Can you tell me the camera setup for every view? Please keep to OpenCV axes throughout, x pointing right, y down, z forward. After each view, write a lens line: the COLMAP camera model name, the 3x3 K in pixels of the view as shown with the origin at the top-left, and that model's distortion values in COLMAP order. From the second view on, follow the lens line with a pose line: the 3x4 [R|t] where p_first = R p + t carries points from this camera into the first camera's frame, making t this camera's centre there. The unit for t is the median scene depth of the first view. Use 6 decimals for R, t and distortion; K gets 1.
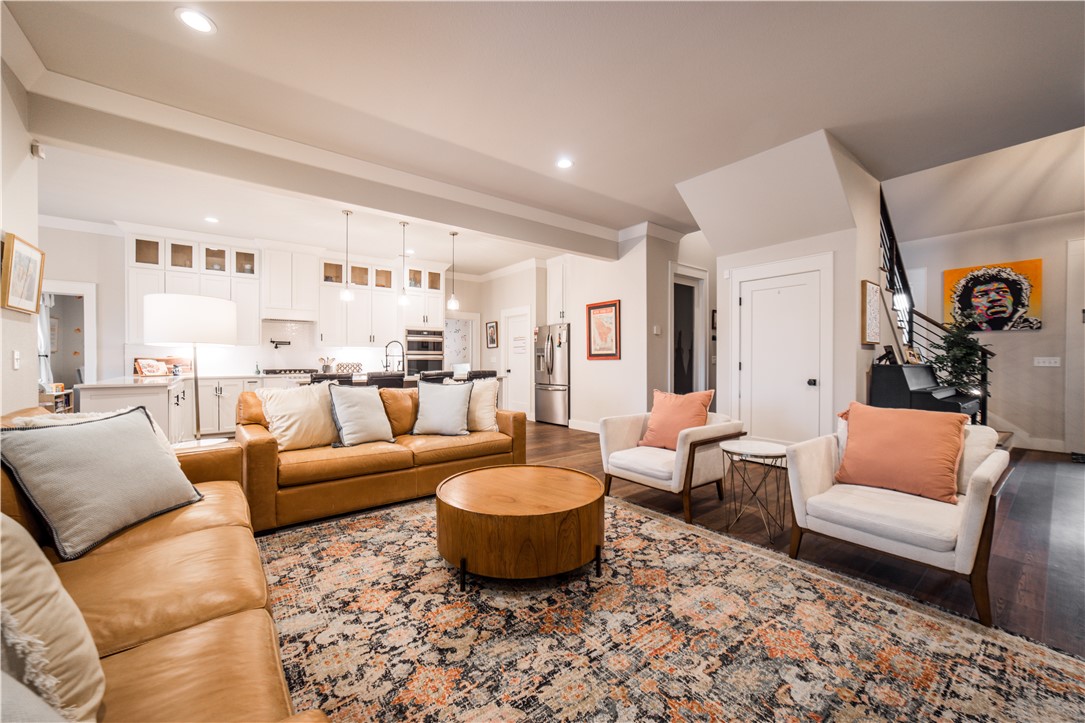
lens RADIAL K [[413.2, 0, 542.5], [0, 413.2, 361.5], [0, 0, 1]] dist [0.008762, 0.000186]
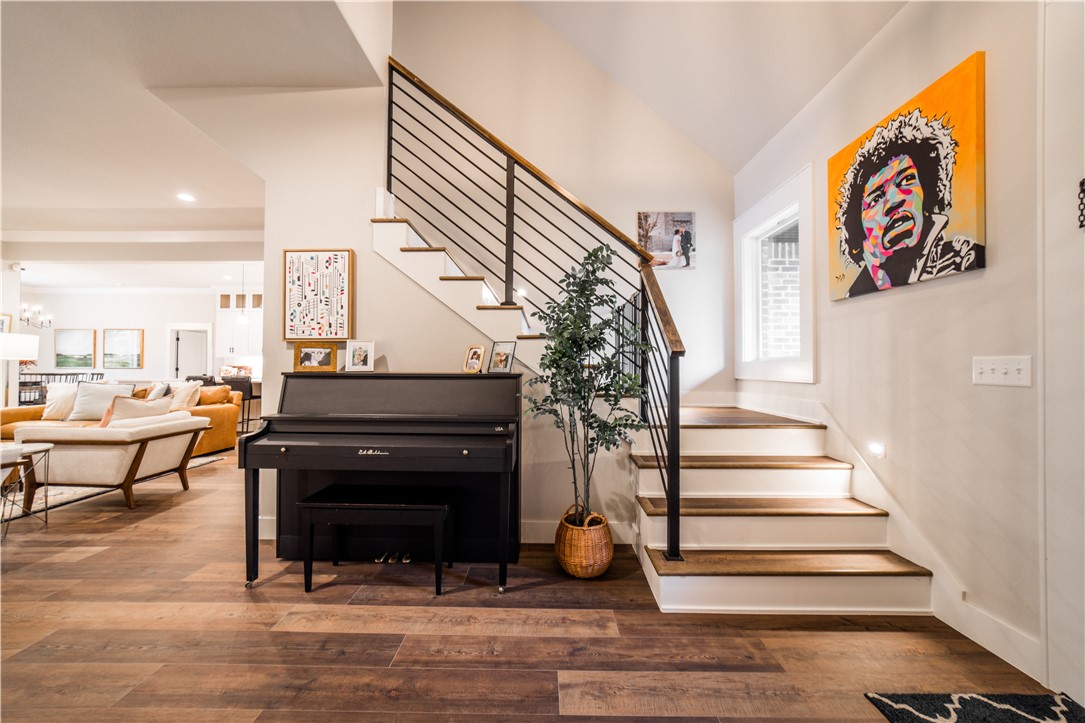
lens RADIAL K [[413.2, 0, 542.5], [0, 413.2, 361.5], [0, 0, 1]] dist [0.008762, 0.000186]
pose [[0.782490, -0.008782, -0.622601, 1.013993], [-0.004936, 0.999782, -0.020306, 0.002635], [0.622643, 0.018963, 0.782276, 0.485310]]
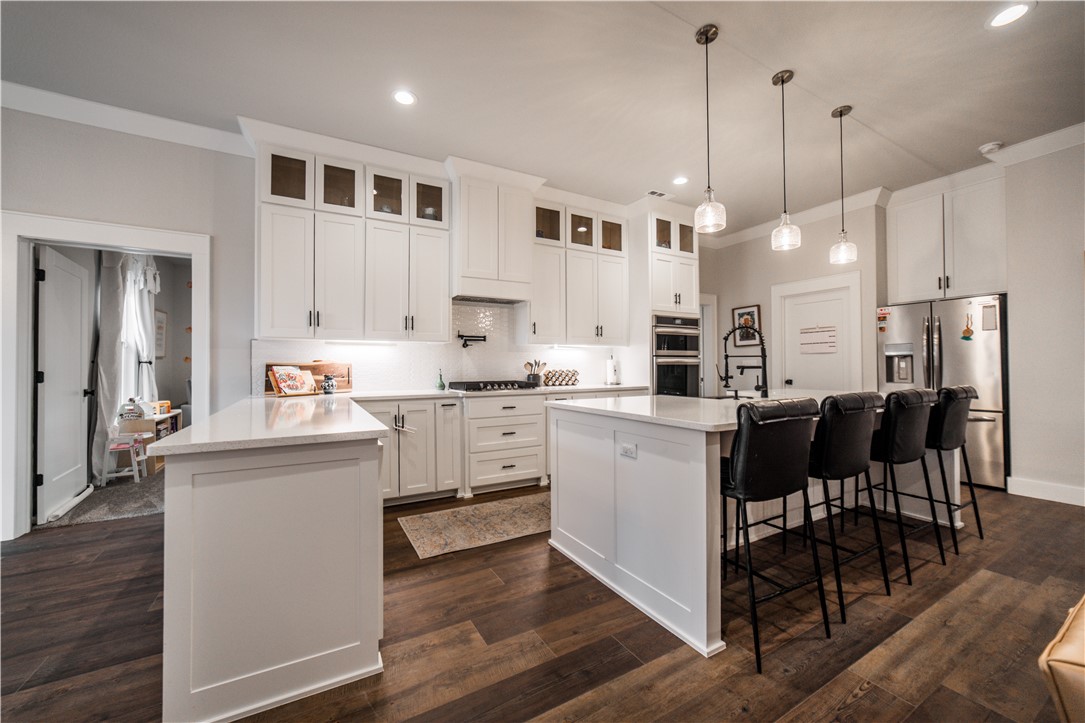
lens RADIAL K [[398.1, 0, 542.5], [0, 398.1, 361.5], [0, 0, 1]] dist [-0.008079, 0.000046]
pose [[0.992521, -0.007209, -0.121858, -0.523849], [0.005181, 0.999843, -0.016945, -0.000055], [0.121961, 0.016187, 0.992403, 0.493515]]
